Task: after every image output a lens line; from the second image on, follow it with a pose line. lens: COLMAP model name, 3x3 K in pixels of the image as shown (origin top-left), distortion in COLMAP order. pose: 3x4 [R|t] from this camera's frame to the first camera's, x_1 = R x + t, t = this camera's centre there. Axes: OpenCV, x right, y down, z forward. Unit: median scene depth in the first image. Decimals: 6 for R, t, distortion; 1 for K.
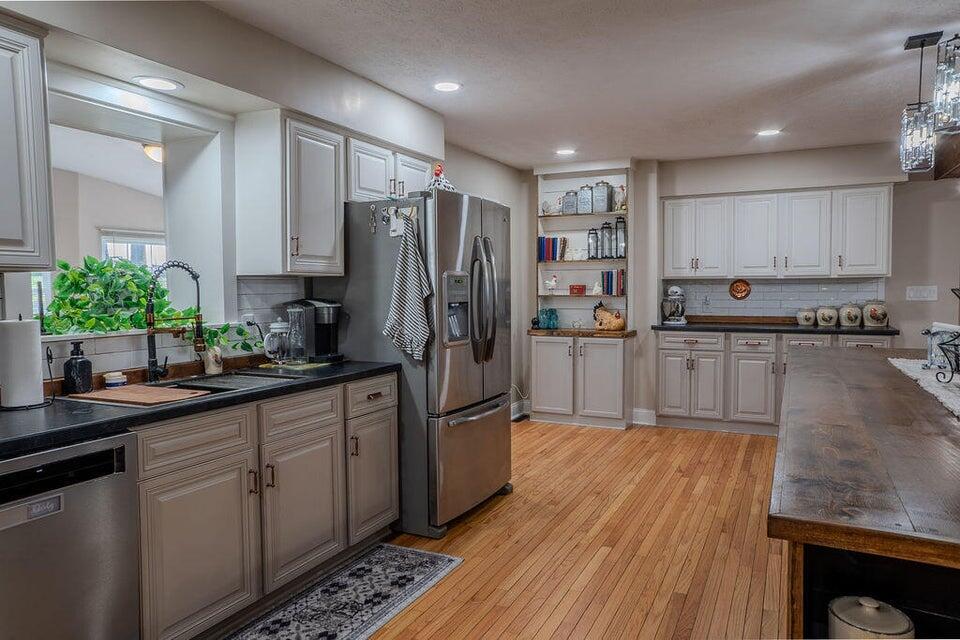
lens RADIAL K [[663.6, 0, 484.1], [0, 663.6, 321.8], [0, 0, 1]] dist [-0.009812, 0.024745]
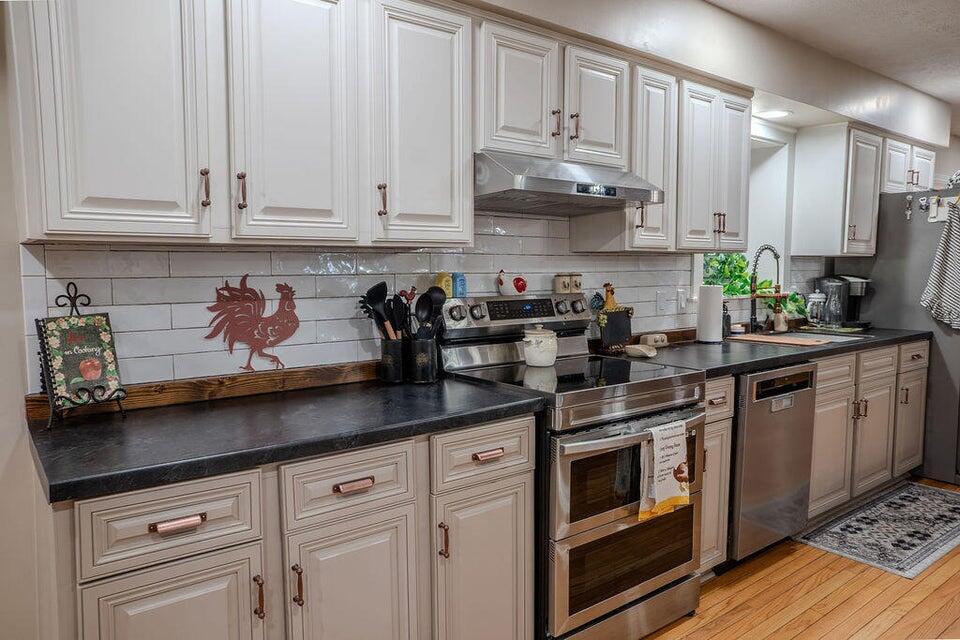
lens RADIAL K [[663.6, 0, 478.4], [0, 663.6, 314.8], [0, 0, 1]] dist [-0.009812, 0.024745]
pose [[0.895905, 0.042120, -0.442244, -0.340954], [-0.031571, 0.999015, 0.031191, 0.023207], [0.443122, -0.013982, 0.896352, -0.412057]]
